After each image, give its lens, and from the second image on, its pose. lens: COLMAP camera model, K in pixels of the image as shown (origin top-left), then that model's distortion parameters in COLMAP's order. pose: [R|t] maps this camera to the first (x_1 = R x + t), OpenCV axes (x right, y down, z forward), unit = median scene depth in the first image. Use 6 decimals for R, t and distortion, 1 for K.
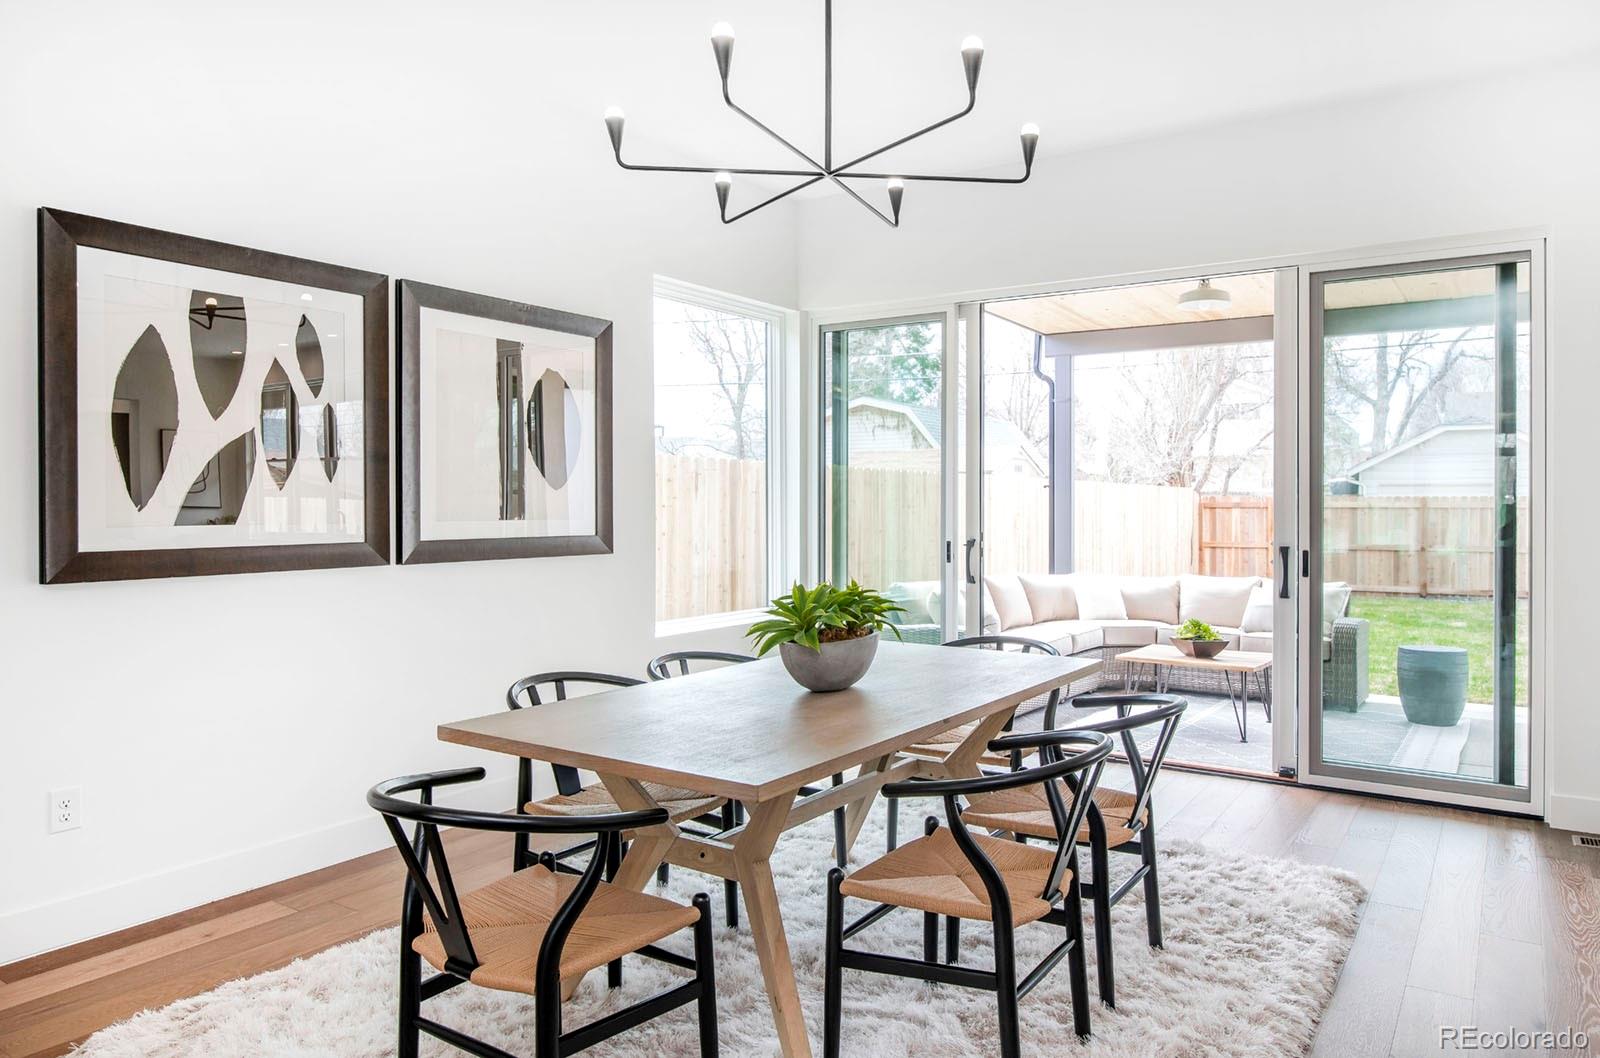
lens RADIAL K [[964.9, 0, 799.5], [0, 964.9, 508.7], [0, 0, 1]] dist [-0.001065, 0.000725]
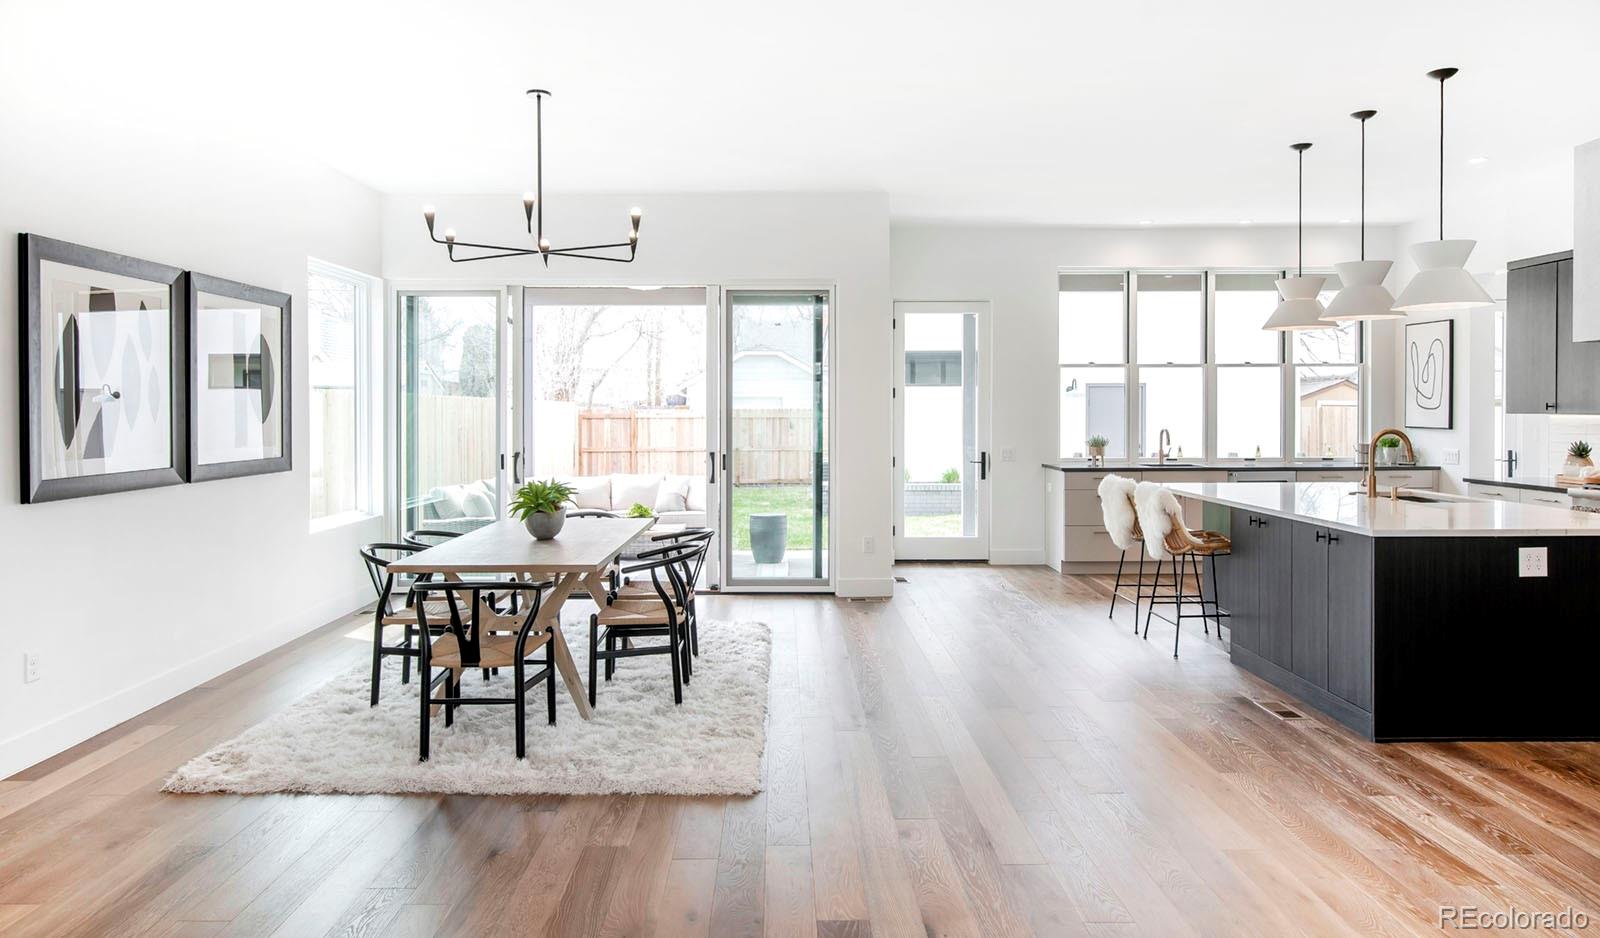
lens RADIAL K [[971.2, 0, 799.0], [0, 971.2, 418.7], [0, 0, 1]] dist [-0.000300, -0.000527]
pose [[0.793220, -0.003858, 0.608923, -0.411107], [0.001439, 0.999989, 0.004461, -0.026884], [-0.608934, -0.002663, 0.793217, -0.433049]]
